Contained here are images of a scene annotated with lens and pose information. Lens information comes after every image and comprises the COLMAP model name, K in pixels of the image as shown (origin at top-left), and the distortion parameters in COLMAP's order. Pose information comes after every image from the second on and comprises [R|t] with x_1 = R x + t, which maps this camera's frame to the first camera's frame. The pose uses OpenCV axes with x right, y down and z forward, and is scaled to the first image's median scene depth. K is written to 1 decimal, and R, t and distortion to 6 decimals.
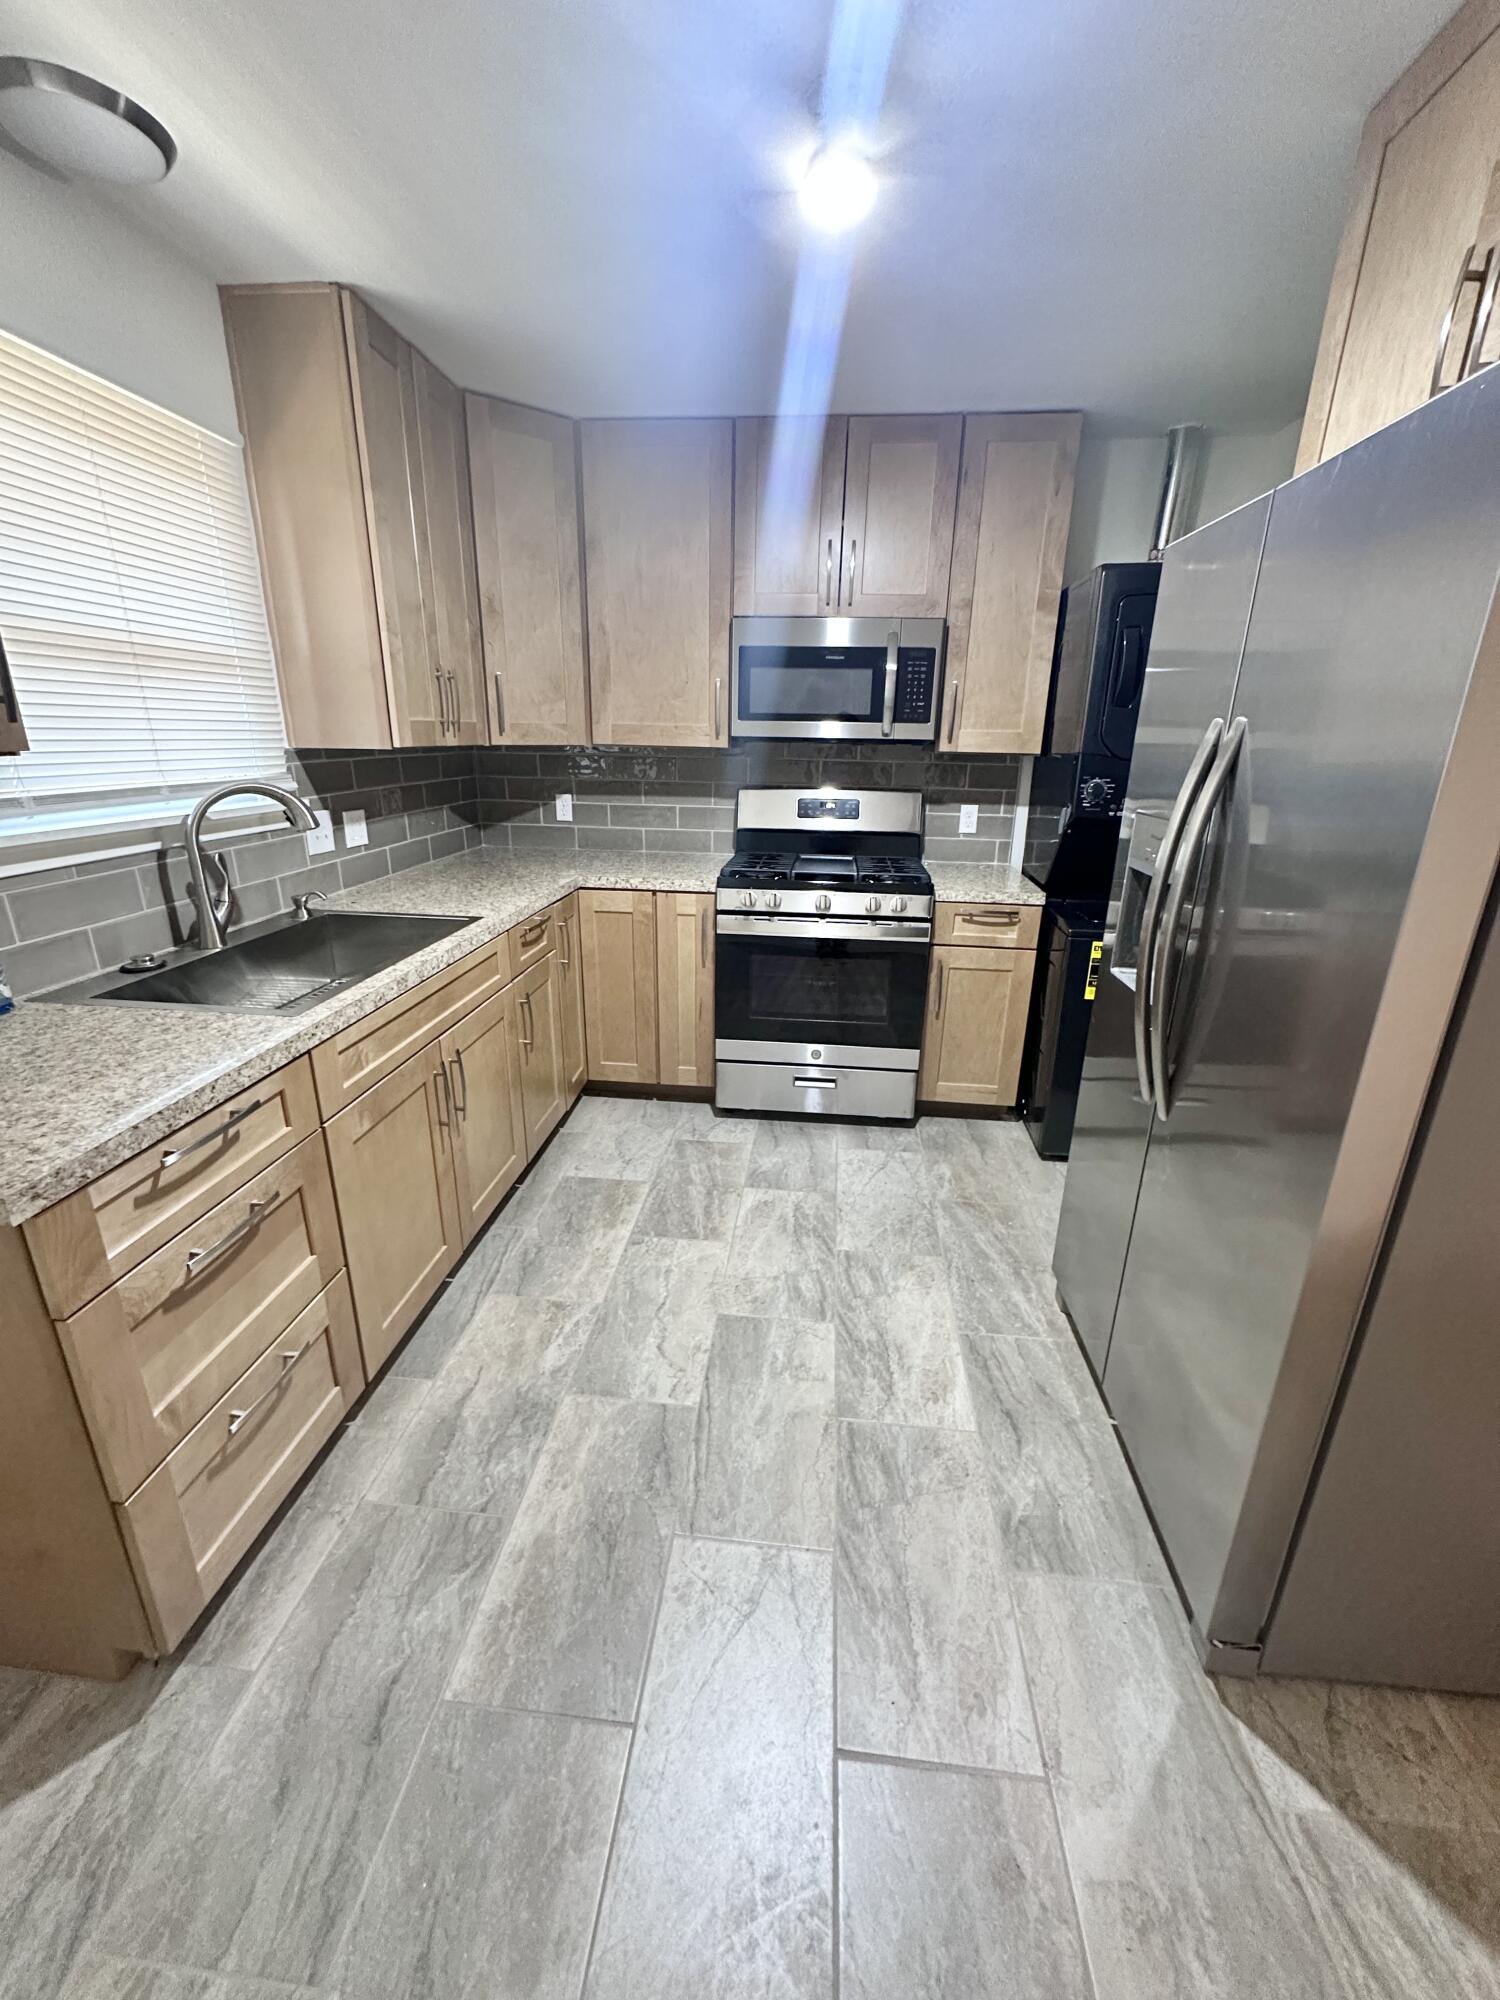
lens RADIAL K [[805.0, 0, 751.0], [0, 805.0, 1003.5], [0, 0, 1]] dist [-0.007038, 0.001883]
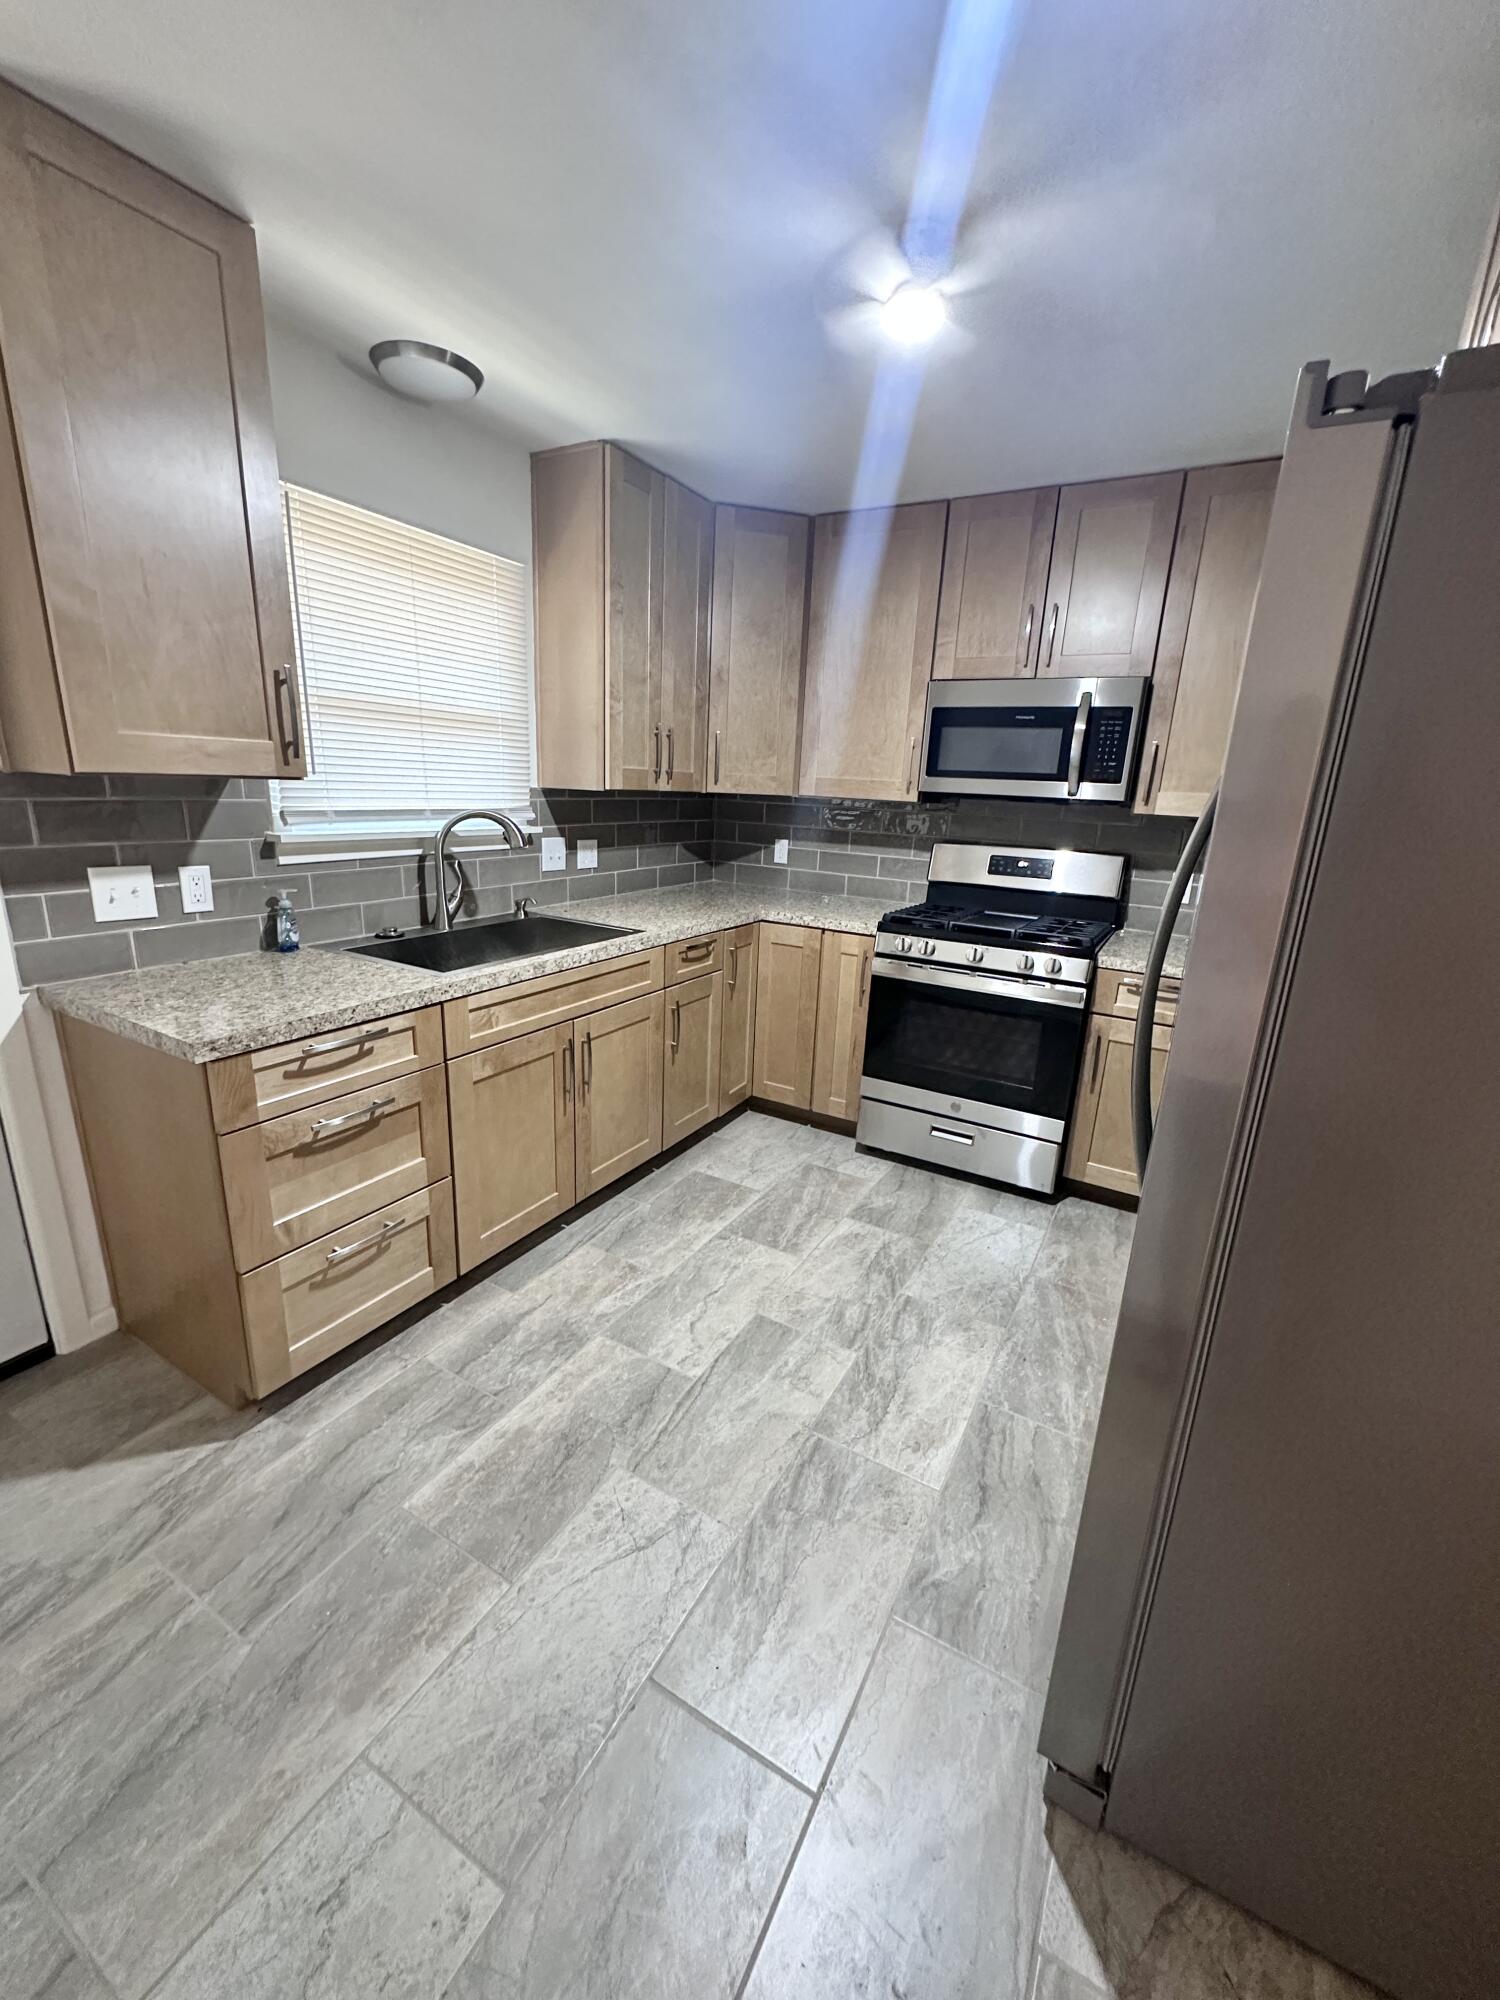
lens RADIAL K [[805.0, 0, 747.5], [0, 805.0, 1001.8], [0, 0, 1]] dist [-0.007038, 0.001883]
pose [[0.912939, 0.130826, -0.386557, 0.311680], [-0.158015, 0.986656, -0.039264, 0.020974], [0.376262, 0.096927, 0.921429, -0.032420]]
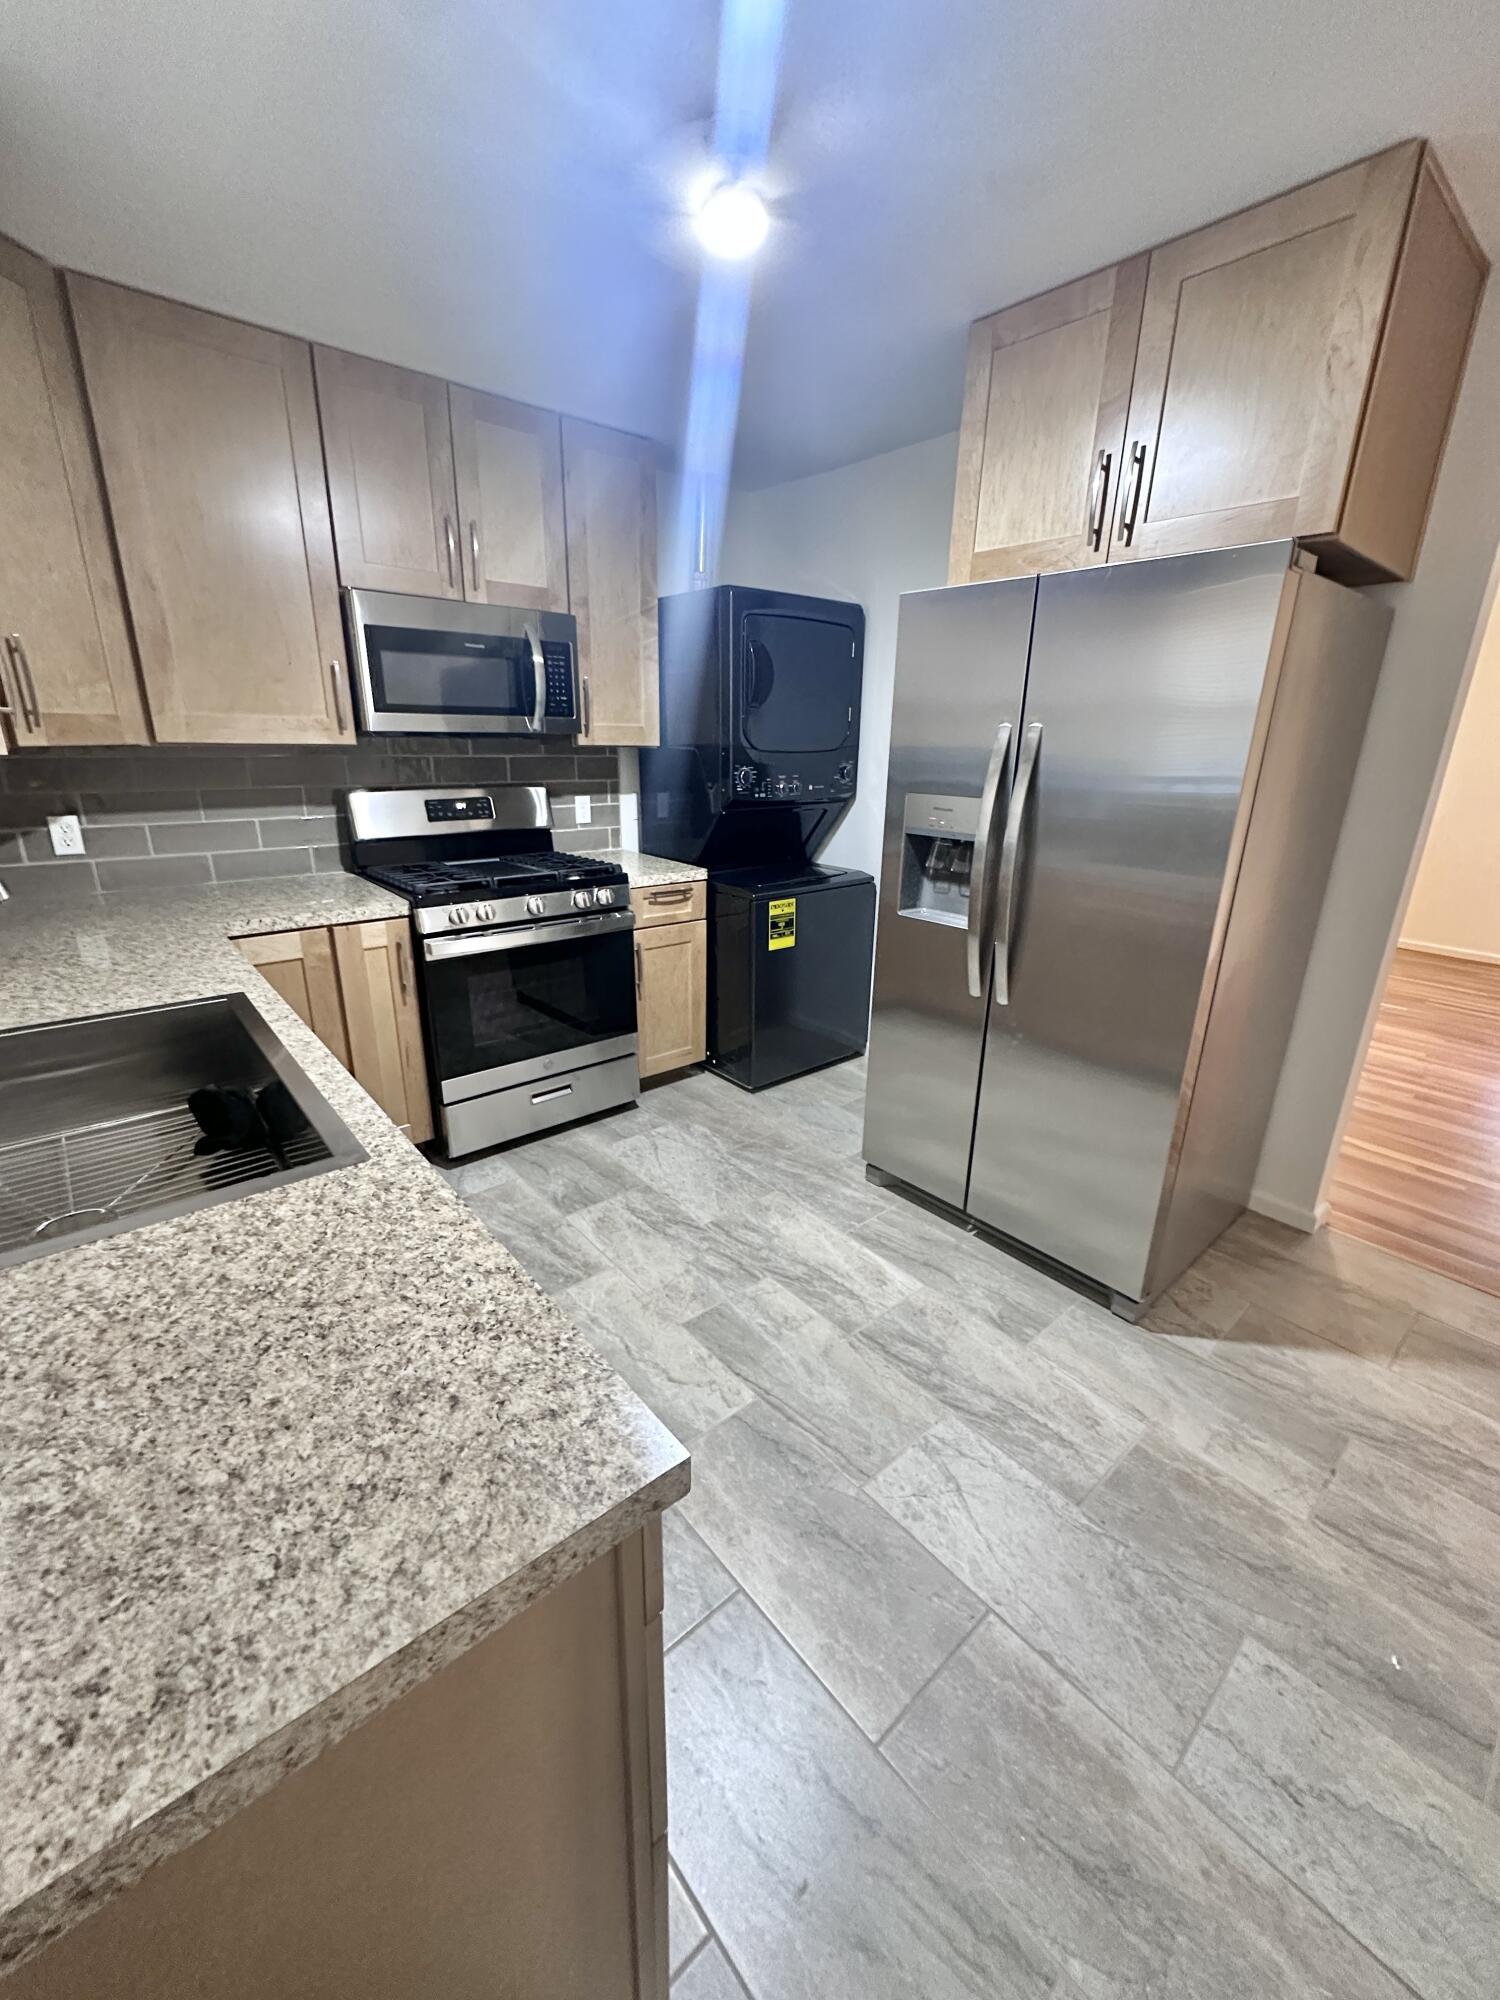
lens RADIAL K [[805.0, 0, 757.4], [0, 805.0, 1000.3], [0, 0, 1]] dist [-0.007038, 0.001883]
pose [[0.684194, -0.233675, 0.690851, -0.572121], [0.224588, 0.968753, 0.105249, -0.081897], [-0.693858, 0.083146, 0.715296, 0.202427]]
